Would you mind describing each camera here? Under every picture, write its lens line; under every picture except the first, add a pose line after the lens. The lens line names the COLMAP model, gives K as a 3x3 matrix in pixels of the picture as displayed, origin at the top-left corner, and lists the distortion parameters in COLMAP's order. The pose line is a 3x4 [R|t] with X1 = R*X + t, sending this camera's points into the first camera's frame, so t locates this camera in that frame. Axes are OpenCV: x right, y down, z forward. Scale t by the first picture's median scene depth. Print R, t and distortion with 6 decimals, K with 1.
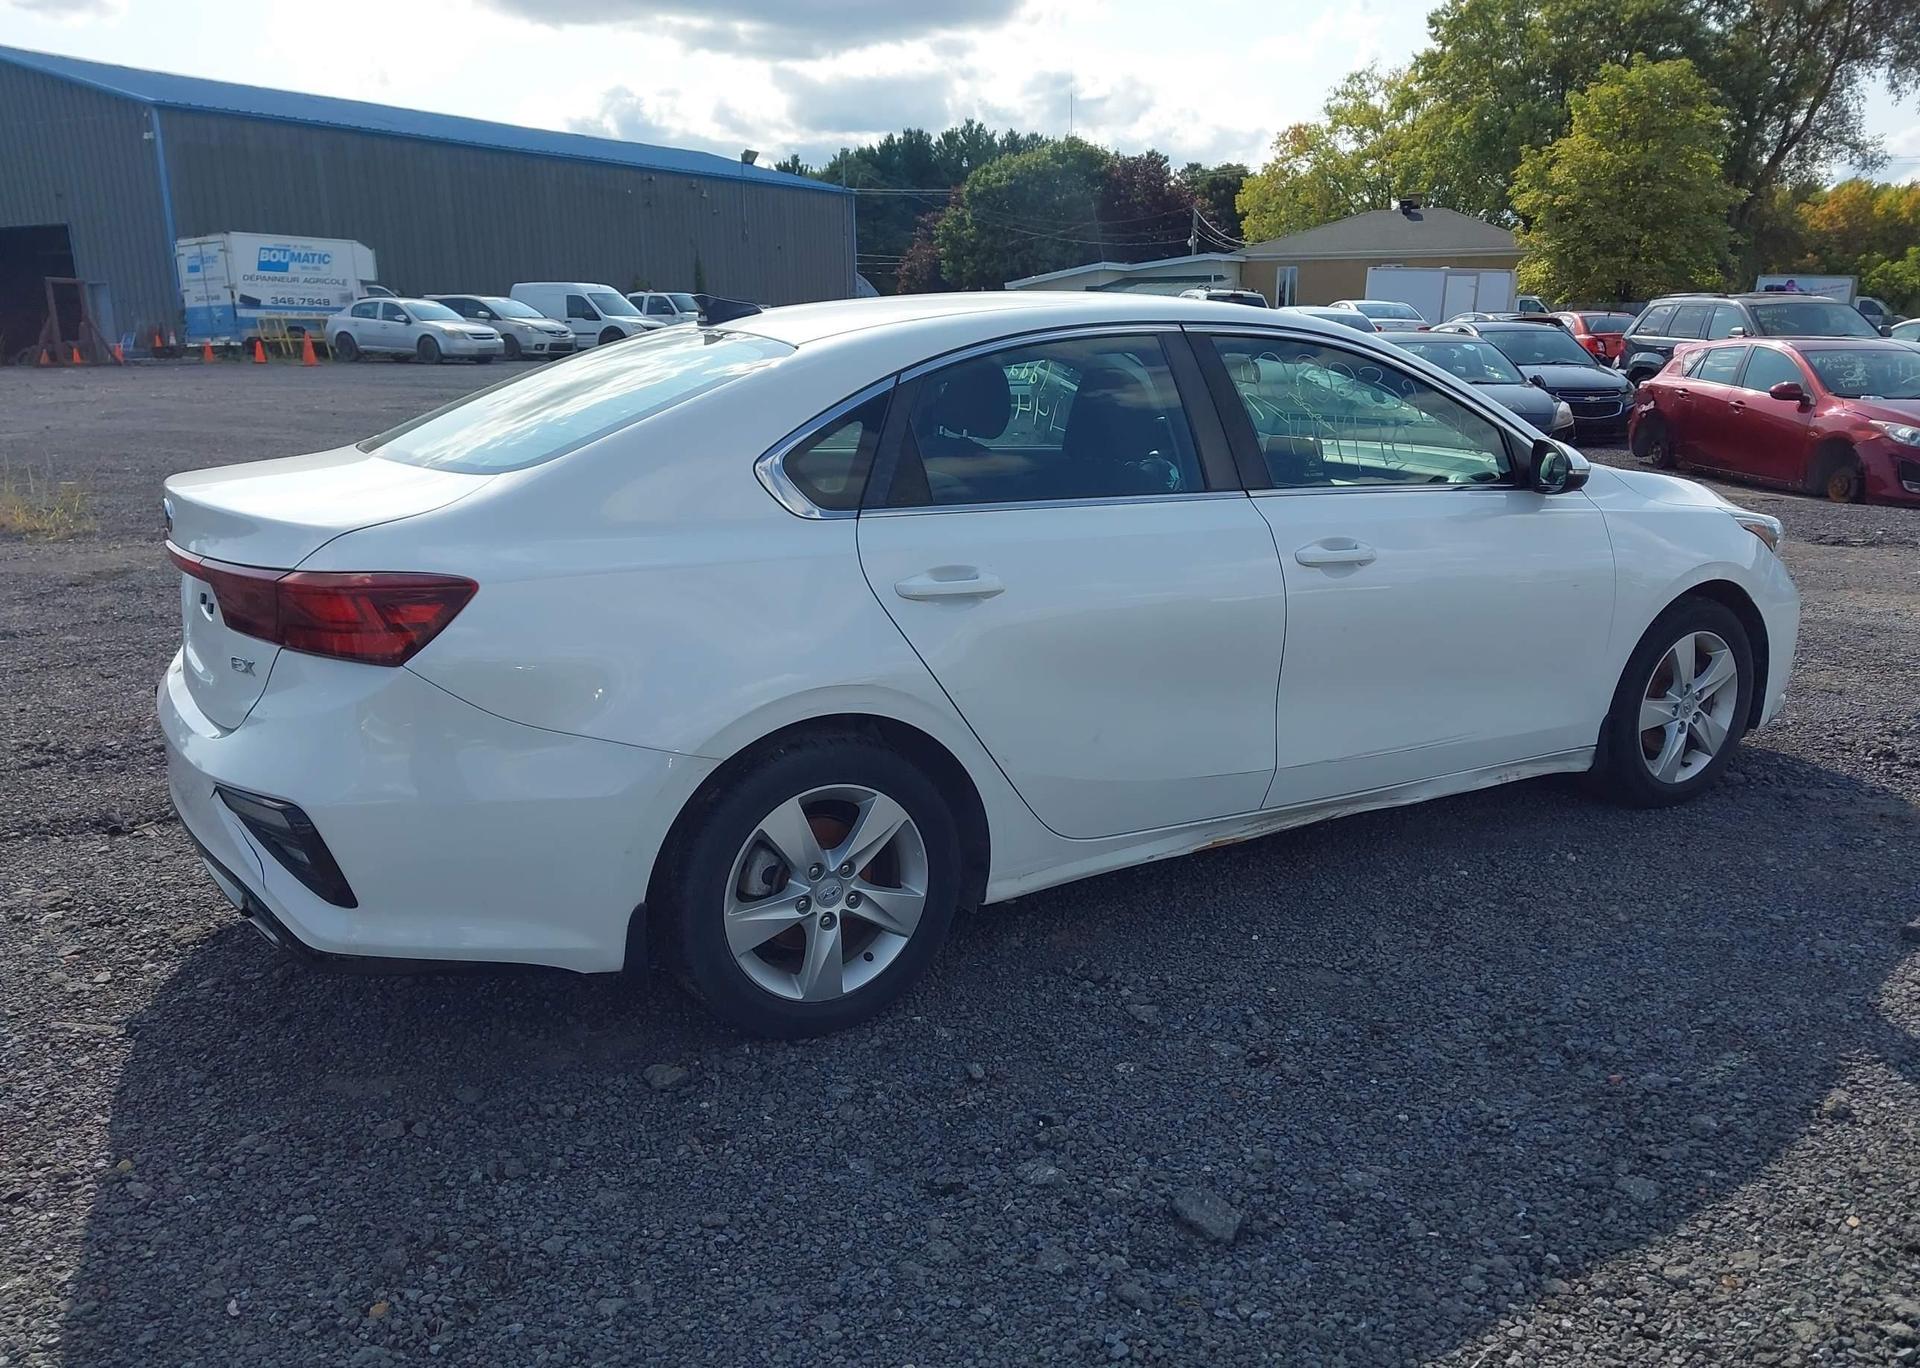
lens RADIAL K [[1540.9, 0, 968.7], [0, 1540.9, 695.2], [0, 0, 1]] dist [0.022232, -0.032792]
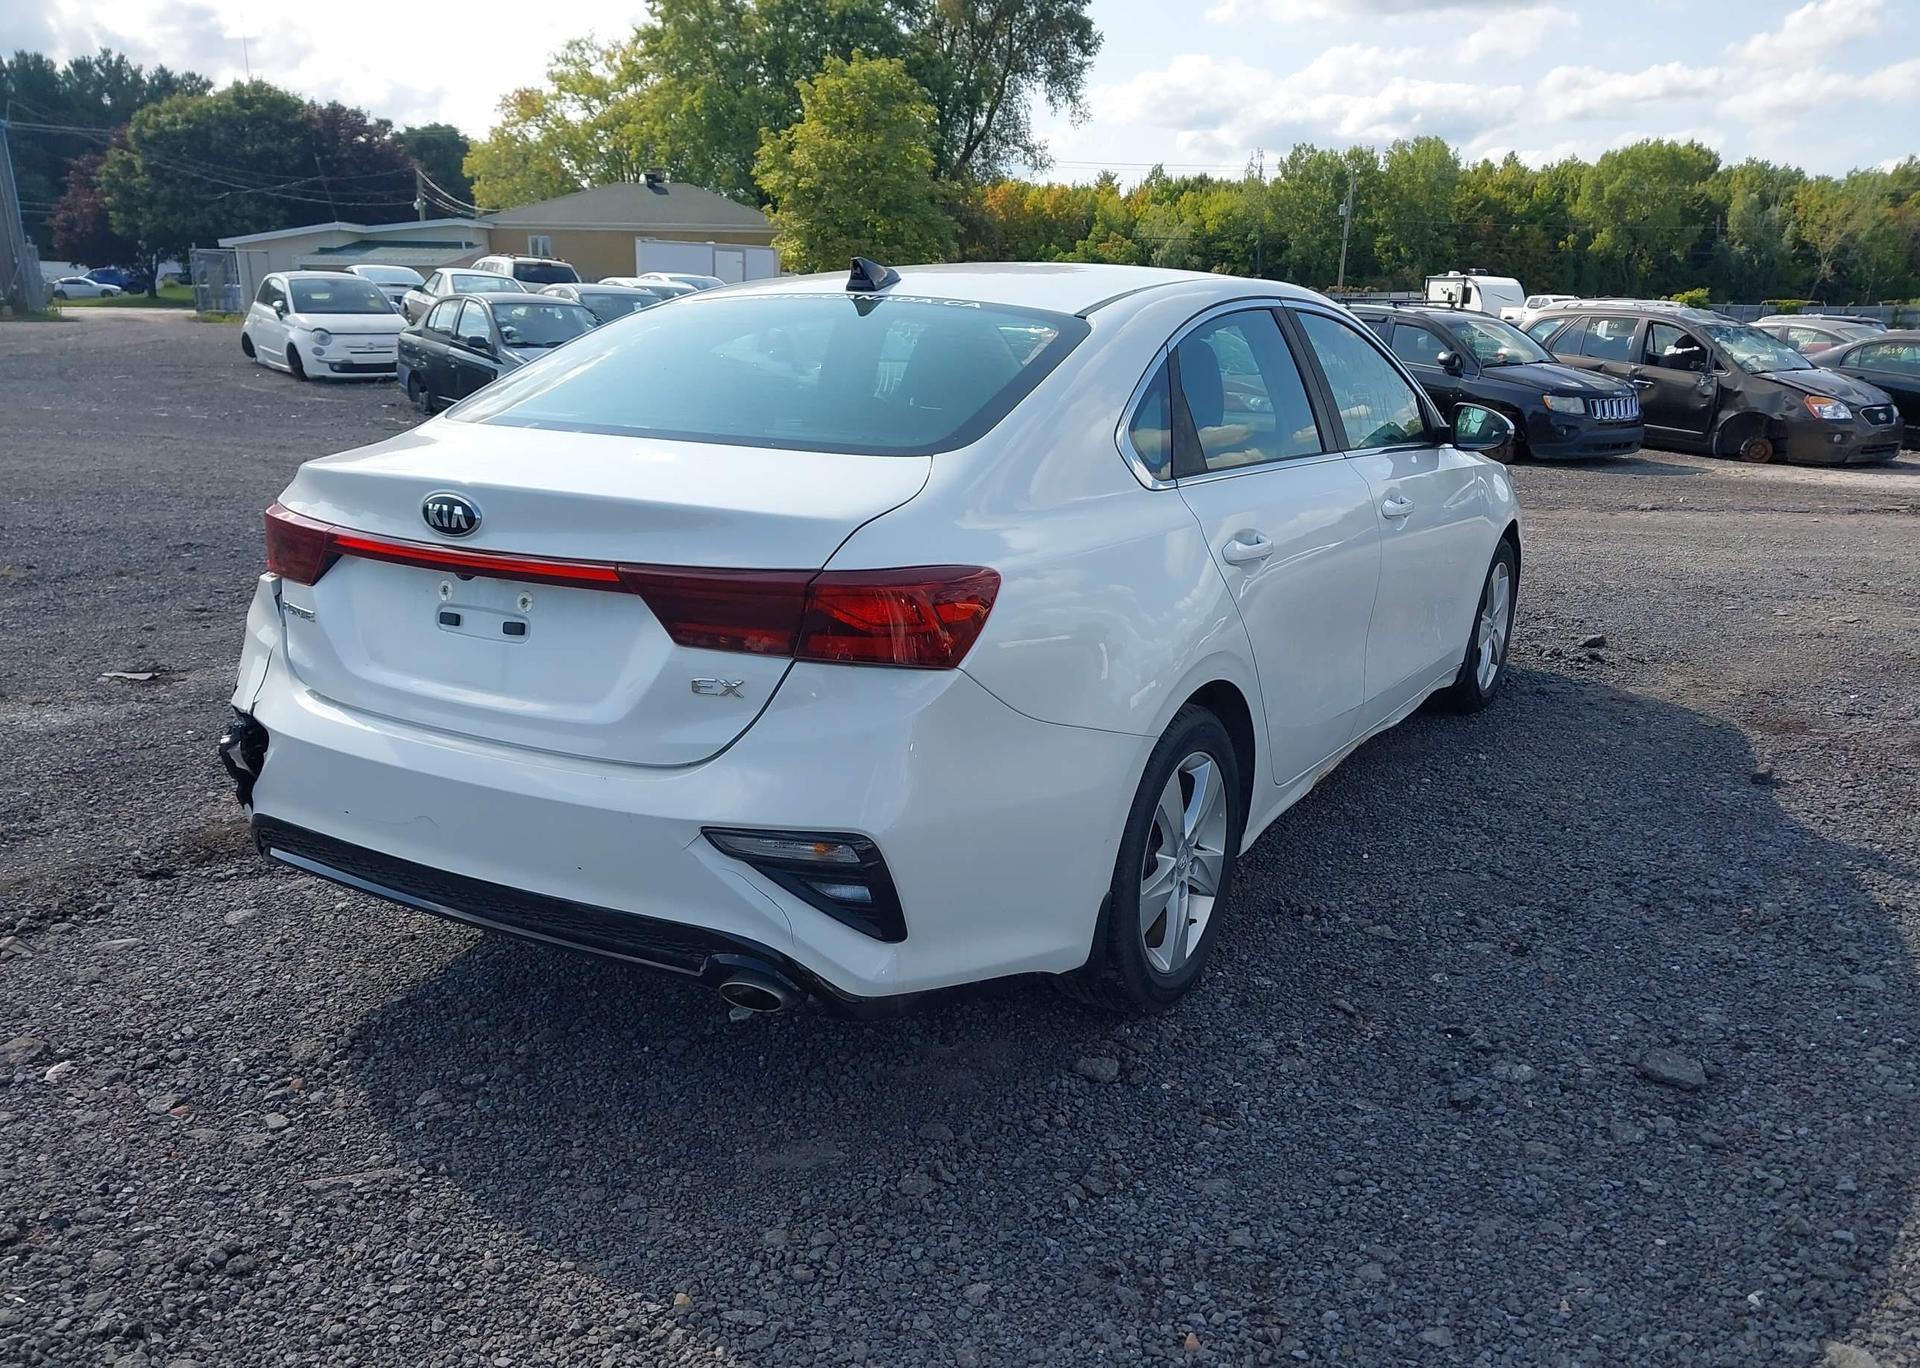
lens RADIAL K [[1540.9, 0, 970.5], [0, 1540.9, 703.6], [0, 0, 1]] dist [0.022232, -0.032792]
pose [[0.879598, -0.101820, 0.464694, -0.047846], [0.091450, 0.994798, 0.044869, -0.002303], [-0.466845, 0.003030, 0.884334, 0.012295]]
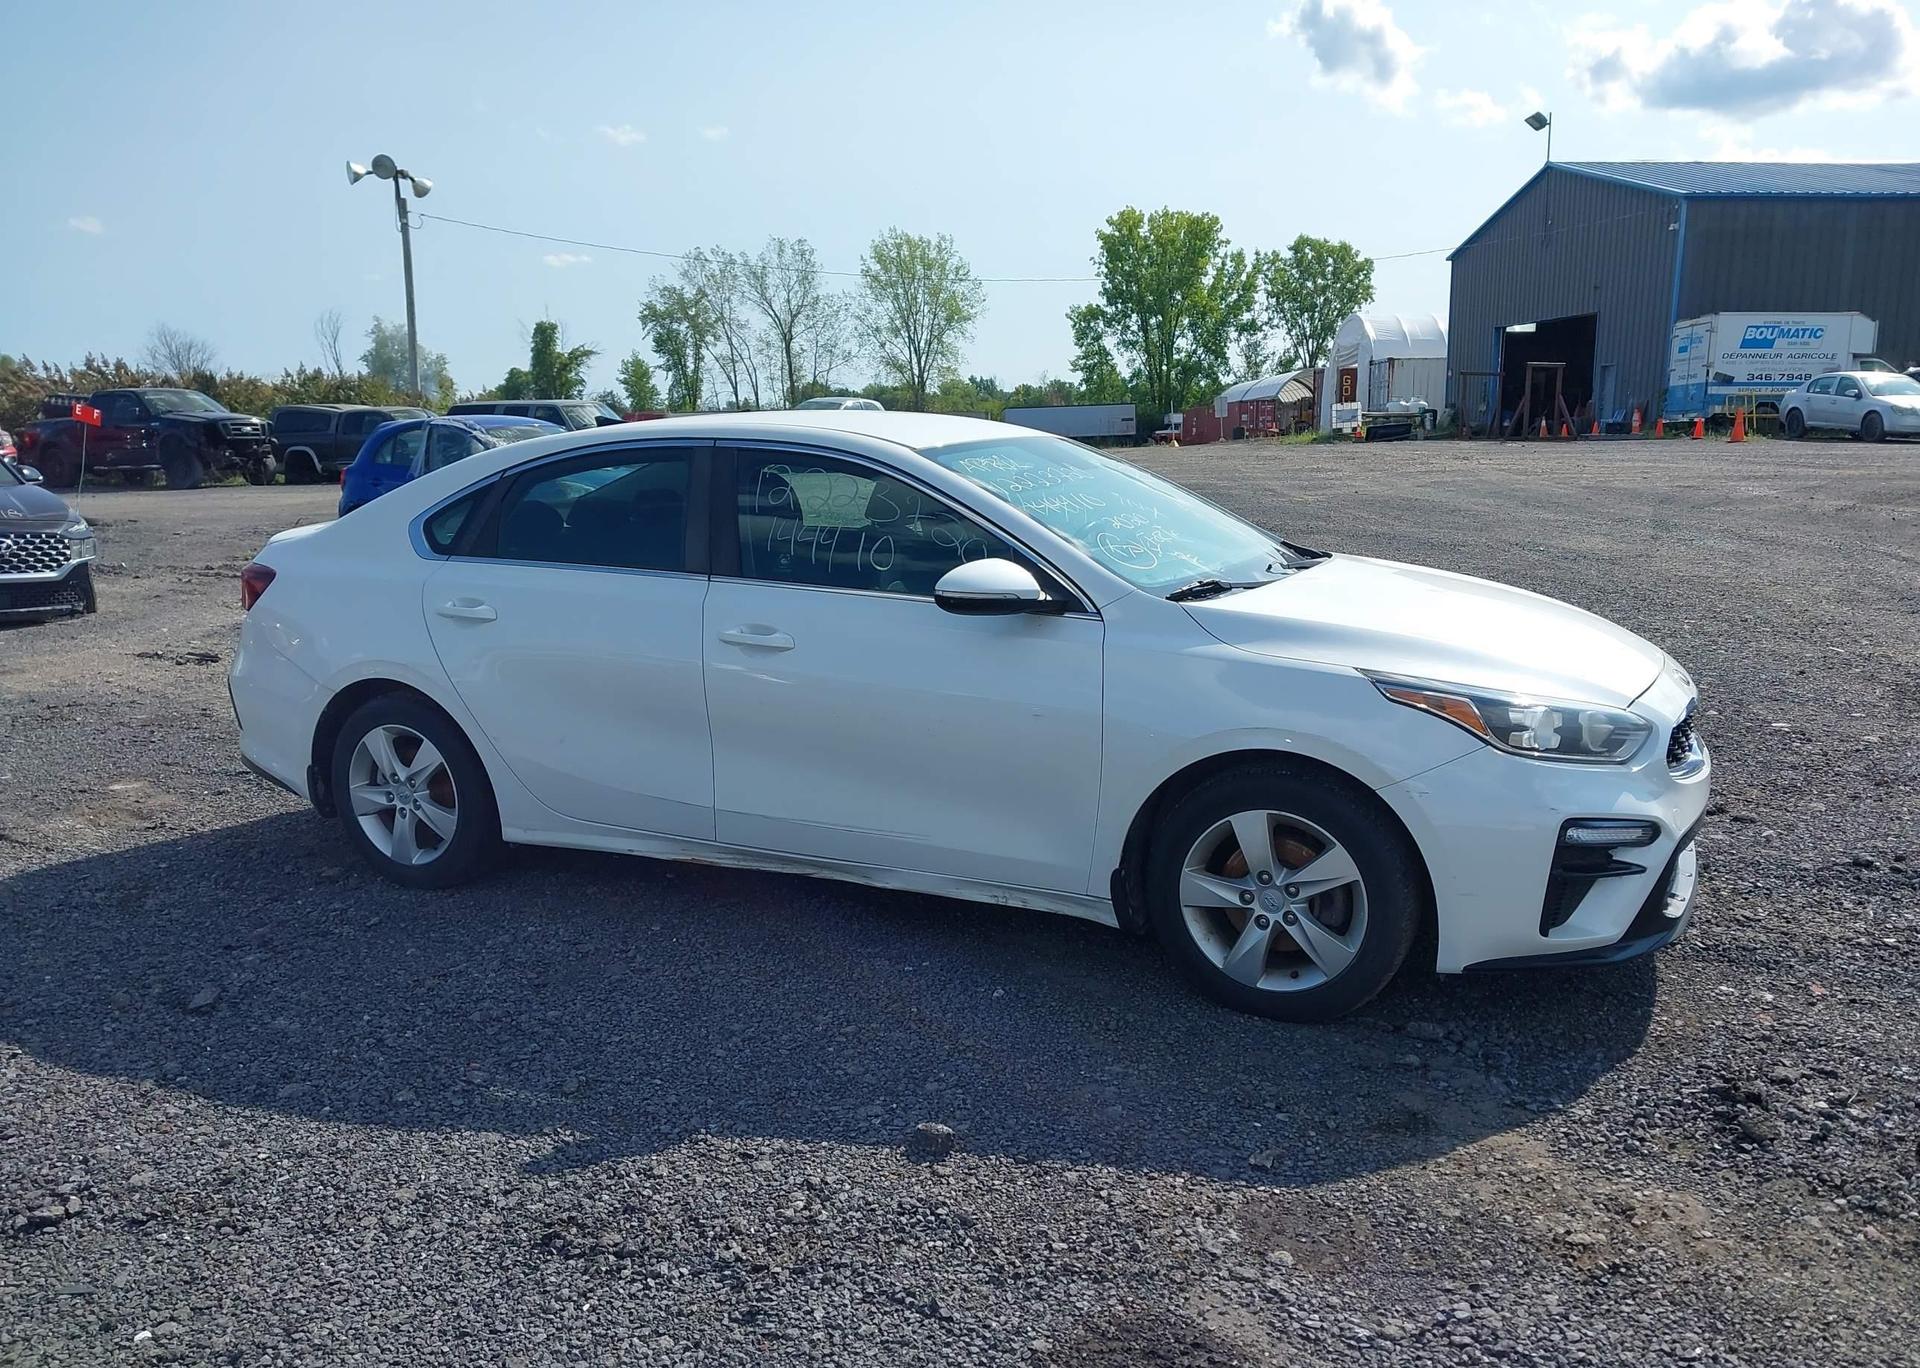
lens RADIAL K [[1534.1, 0, 989.5], [0, 1534.1, 707.0], [0, 0, 1]] dist [0.007500, -0.027418]
pose [[0.546677, 0.155677, -0.822745, 0.107804], [-0.184470, 0.980816, 0.063015, -0.012102], [0.816771, 0.117323, 0.564907, 0.041924]]
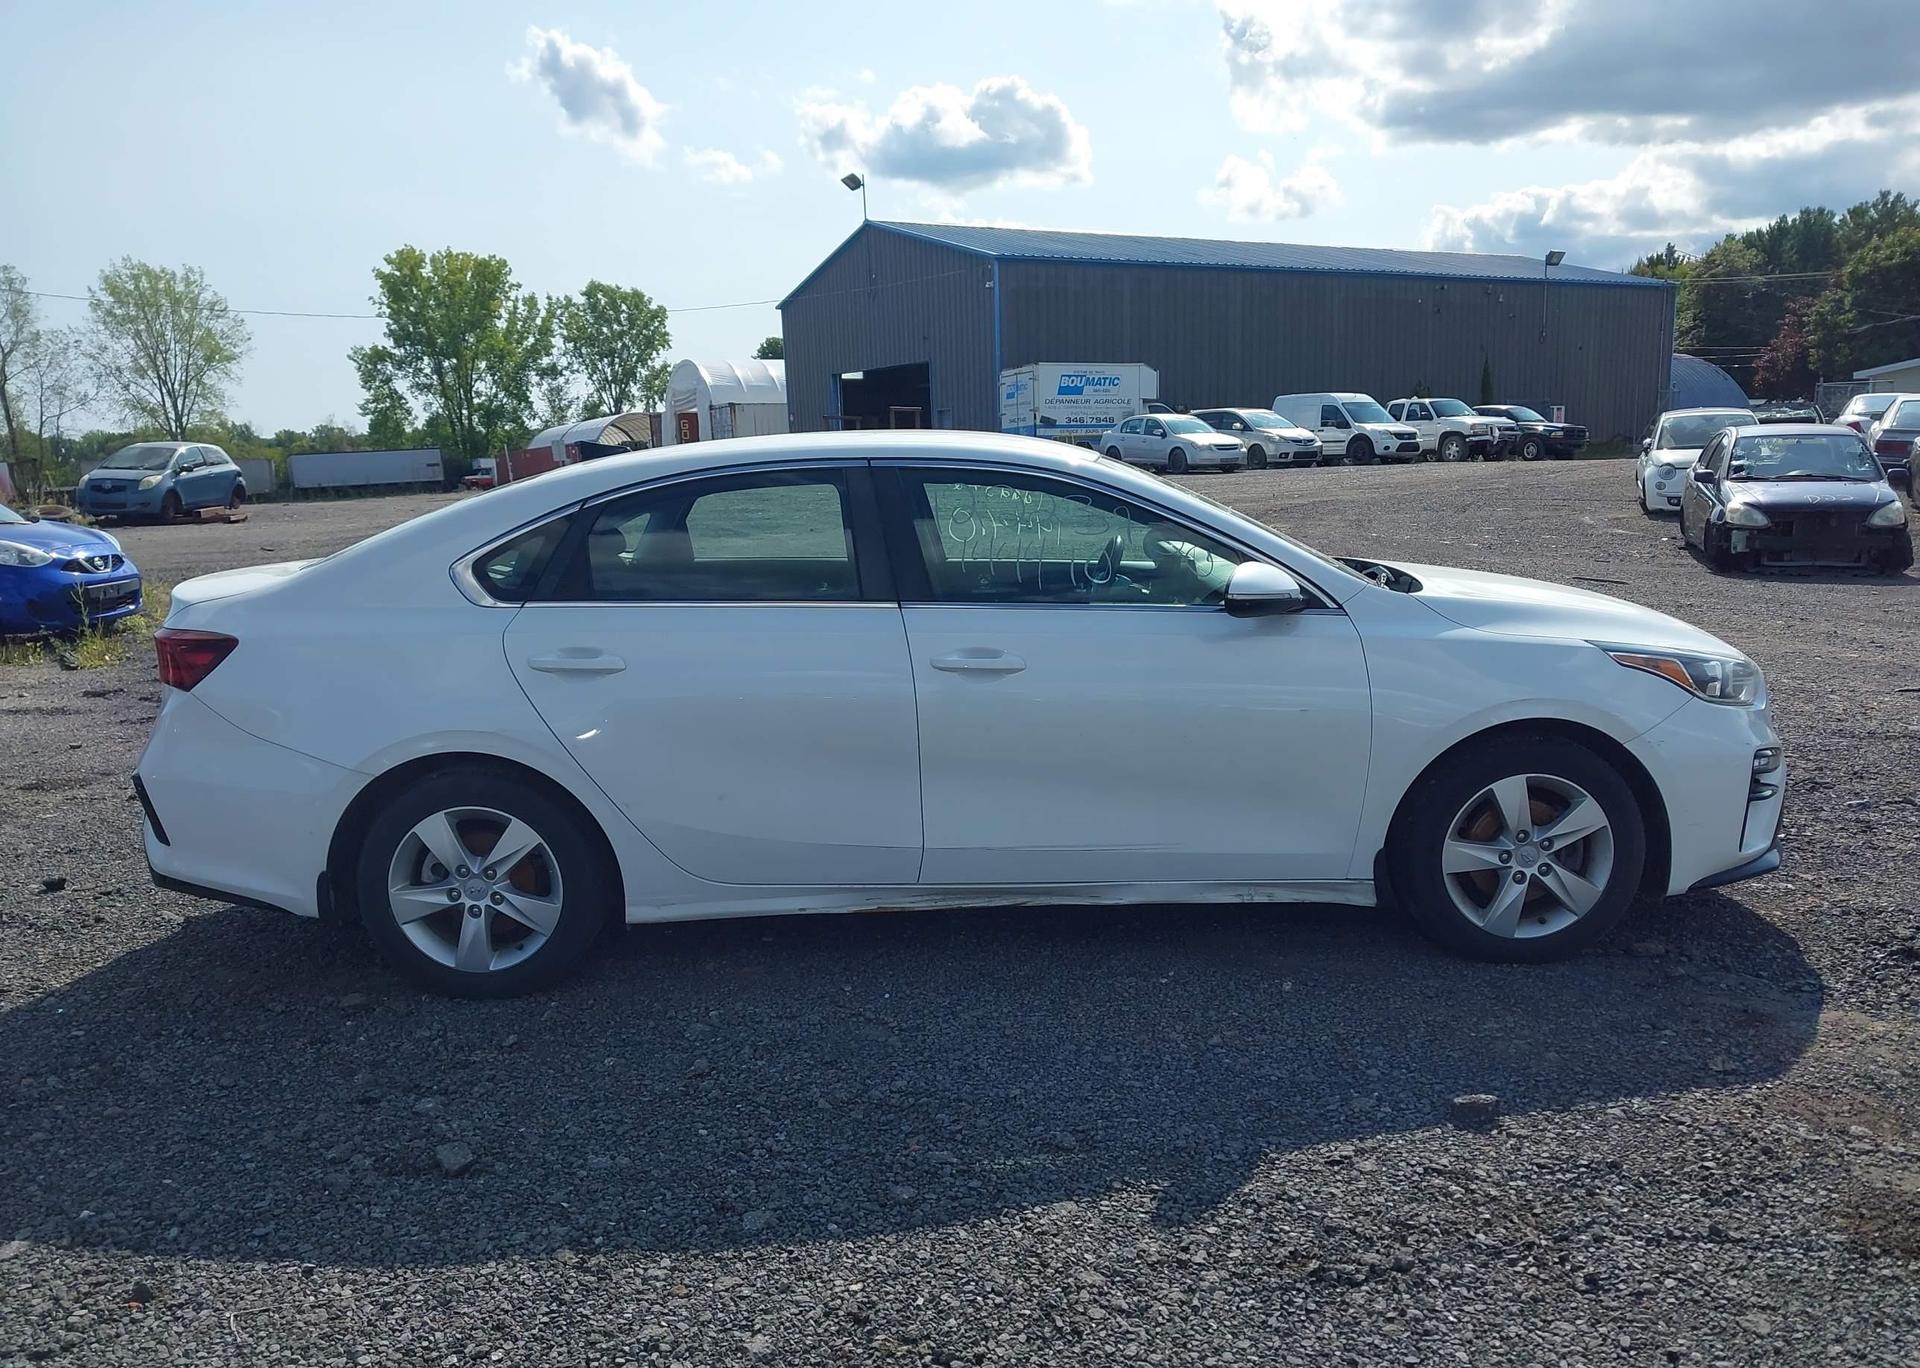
lens RADIAL K [[1540.9, 0, 982.3], [0, 1540.9, 679.5], [0, 0, 1]] dist [0.022232, -0.032792]
pose [[0.857643, 0.060155, -0.510715, 0.067290], [-0.098013, 0.994051, -0.047509, -0.002134], [0.504819, 0.090802, 0.858437, 0.004704]]
